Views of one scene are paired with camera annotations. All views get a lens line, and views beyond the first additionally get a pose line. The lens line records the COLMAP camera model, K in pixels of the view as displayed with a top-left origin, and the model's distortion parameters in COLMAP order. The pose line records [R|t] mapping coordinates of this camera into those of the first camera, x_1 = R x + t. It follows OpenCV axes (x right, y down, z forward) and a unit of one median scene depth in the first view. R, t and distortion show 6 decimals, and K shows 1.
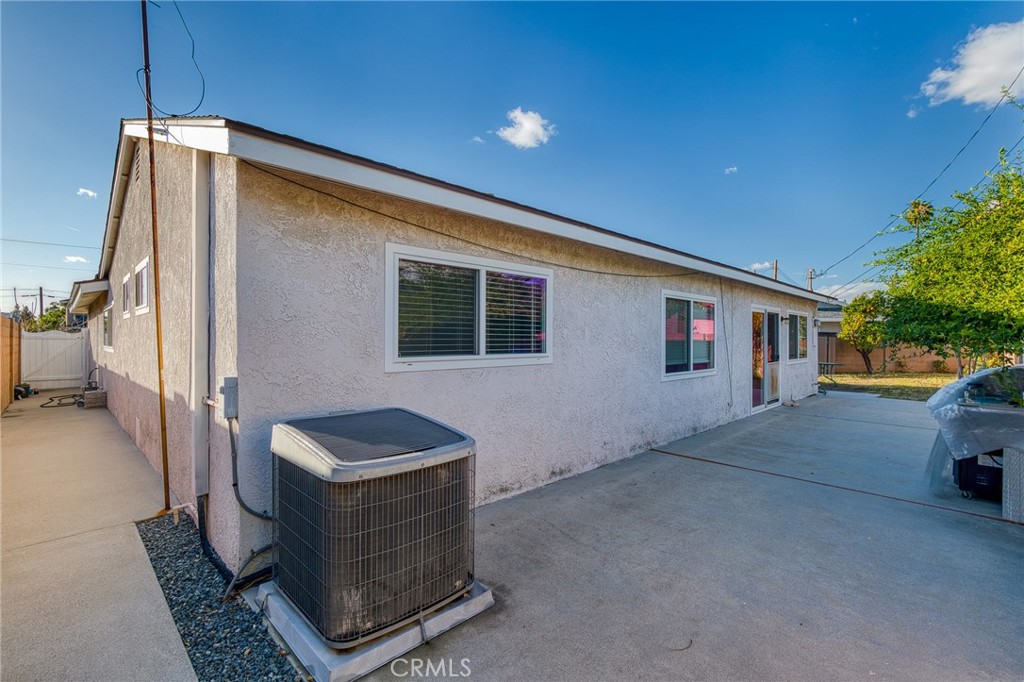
lens RADIAL K [[466.2, 0, 510.3], [0, 466.2, 339.5], [0, 0, 1]] dist [0.002526, 0.000247]
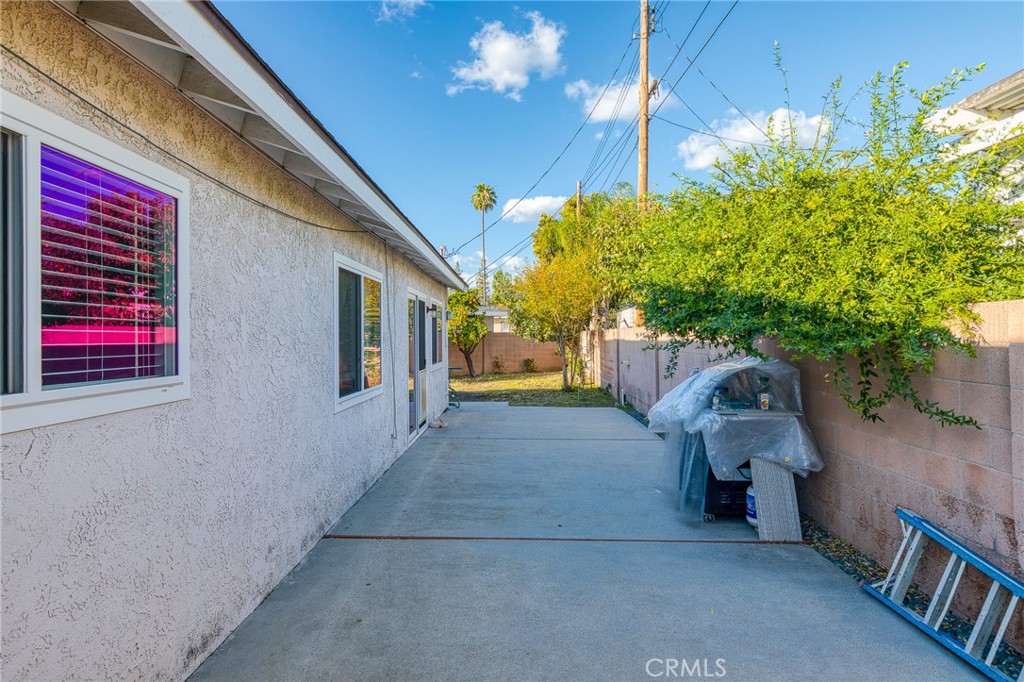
lens RADIAL K [[670.3, 0, 509.6], [0, 670.3, 337.9], [0, 0, 1]] dist [0.009058, 0.002137]
pose [[0.715716, -0.008904, 0.698335, -0.122035], [0.009499, 0.999950, 0.003015, -0.003169], [-0.698327, 0.004476, 0.715765, 0.329185]]
